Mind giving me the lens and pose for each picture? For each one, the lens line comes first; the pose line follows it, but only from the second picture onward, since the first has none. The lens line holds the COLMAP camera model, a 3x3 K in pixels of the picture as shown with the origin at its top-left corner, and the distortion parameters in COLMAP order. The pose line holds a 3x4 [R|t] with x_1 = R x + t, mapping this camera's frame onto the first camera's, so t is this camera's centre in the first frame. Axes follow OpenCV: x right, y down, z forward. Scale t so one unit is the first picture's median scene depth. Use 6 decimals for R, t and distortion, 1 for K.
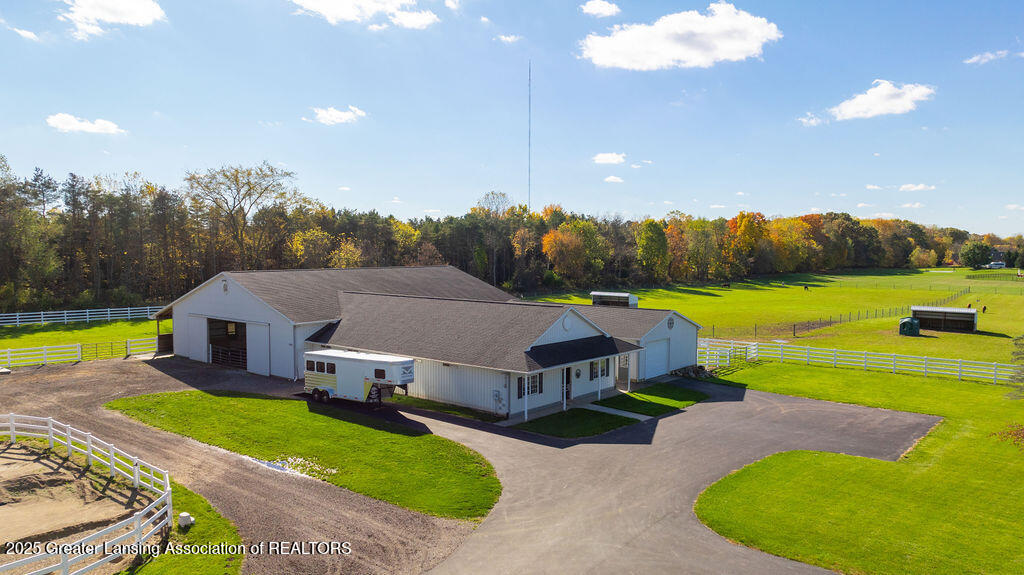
lens RADIAL K [[728.9, 0, 509.7], [0, 728.9, 300.2], [0, 0, 1]] dist [-0.016357, 0.001264]
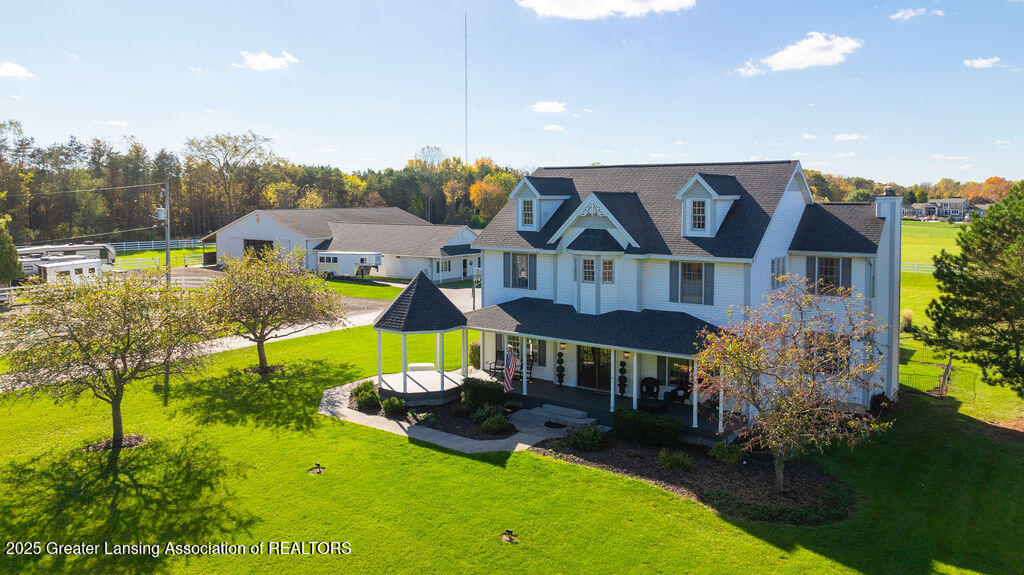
lens RADIAL K [[736.8, 0, 515.7], [0, 736.8, 250.3], [0, 0, 1]] dist [-0.028200, 0.000248]
pose [[0.995800, -0.010709, 0.090927, 0.009816], [0.010699, 0.999943, 0.000601, 0.017694], [-0.090928, 0.000374, 0.995857, -0.215095]]
